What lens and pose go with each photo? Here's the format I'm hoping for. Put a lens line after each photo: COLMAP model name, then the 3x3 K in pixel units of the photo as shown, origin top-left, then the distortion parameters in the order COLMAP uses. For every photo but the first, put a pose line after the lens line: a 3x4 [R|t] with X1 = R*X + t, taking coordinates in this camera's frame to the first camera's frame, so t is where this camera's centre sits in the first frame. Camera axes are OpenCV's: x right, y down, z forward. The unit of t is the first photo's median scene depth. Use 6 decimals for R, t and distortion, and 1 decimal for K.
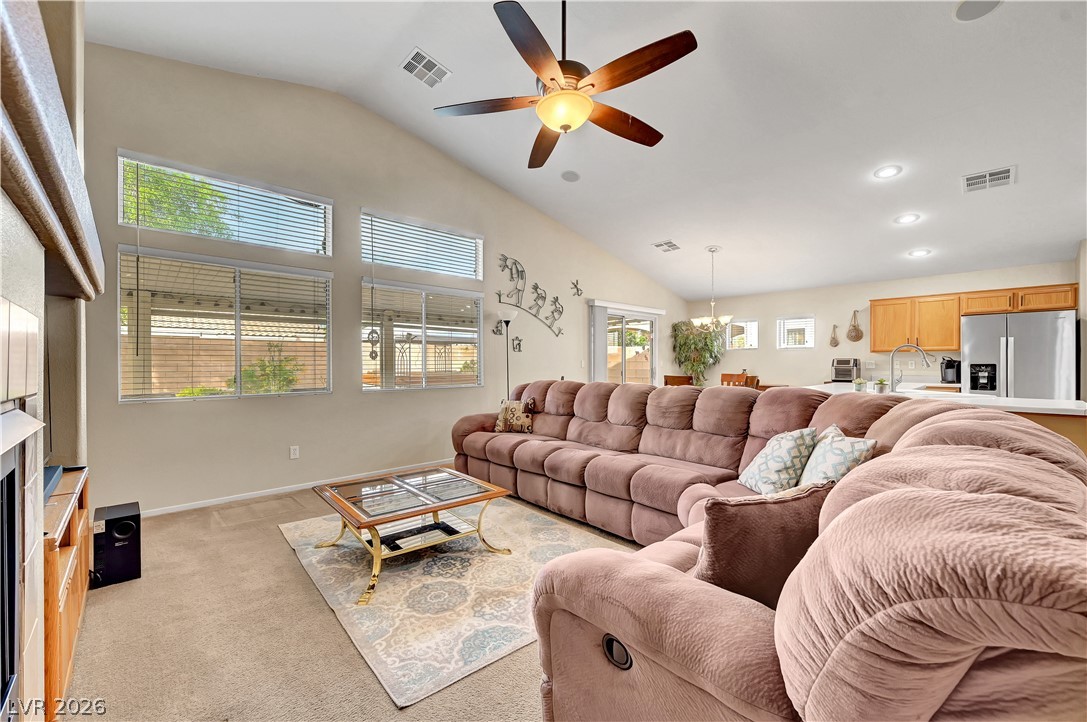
lens RADIAL K [[441.7, 0, 543.3], [0, 441.7, 360.7], [0, 0, 1]] dist [0.002457, -0.000502]
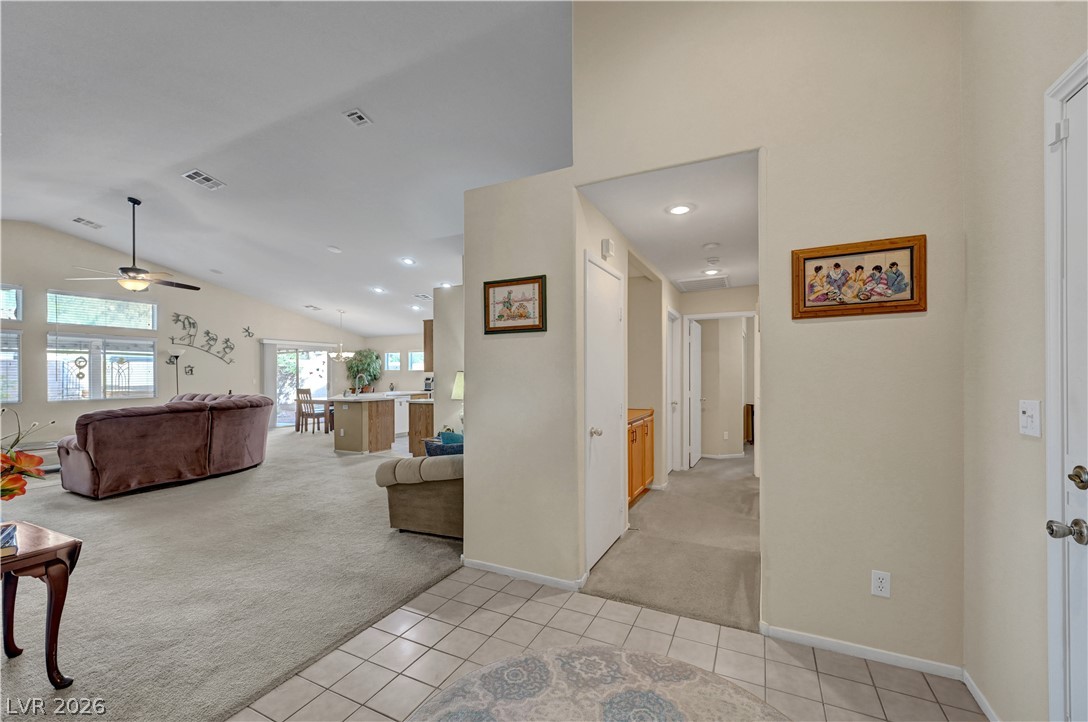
lens RADIAL K [[442.2, 0, 535.4], [0, 442.2, 371.2], [0, 0, 1]] dist [0.002457, -0.000502]
pose [[0.942764, -0.001997, 0.333456, 0.557896], [0.001159, 0.999996, 0.002713, -0.035405], [-0.333460, -0.002172, 0.942762, -0.859346]]
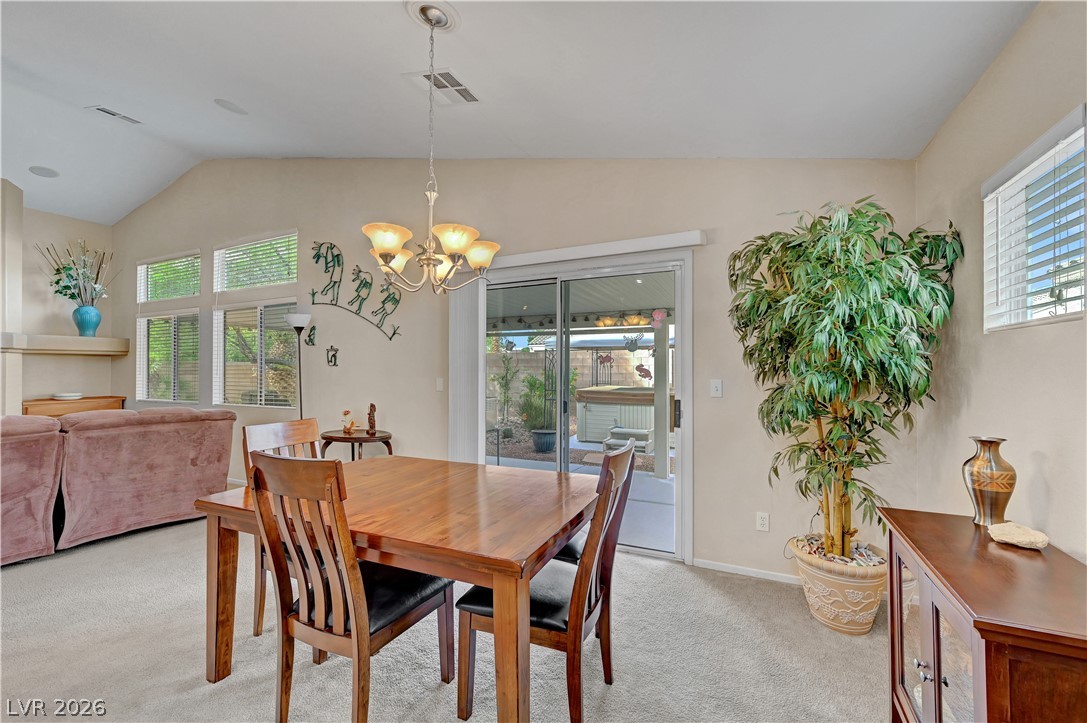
lens RADIAL K [[441.7, 0, 544.5], [0, 441.7, 362.5], [0, 0, 1]] dist [0.002457, -0.000502]
pose [[0.368925, -0.011290, -0.929391, 0.742126], [0.007009, 0.999932, -0.009365, -0.016528], [0.929433, -0.003059, 0.368979, 1.033479]]
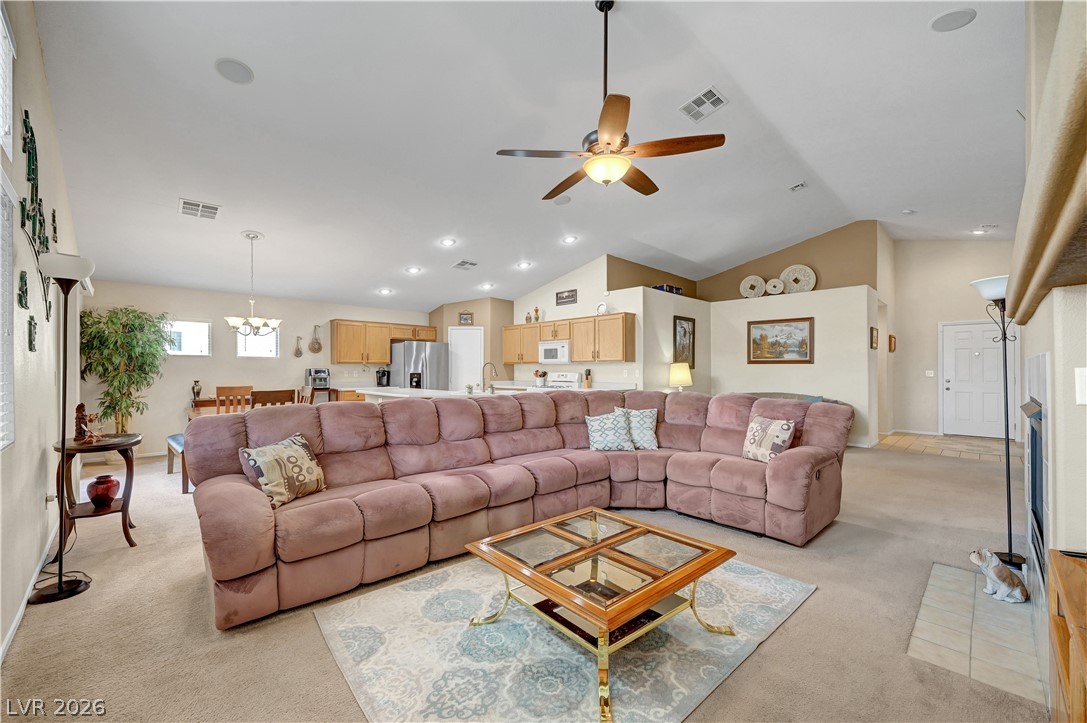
lens RADIAL K [[441.7, 0, 533.6], [0, 441.7, 368.7], [0, 0, 1]] dist [0.002457, -0.000502]
pose [[-0.031429, 0.000722, 0.999506, -0.498473], [-0.005798, 0.999983, -0.000905, -0.006630], [-0.999489, -0.005823, -0.031425, 0.537784]]
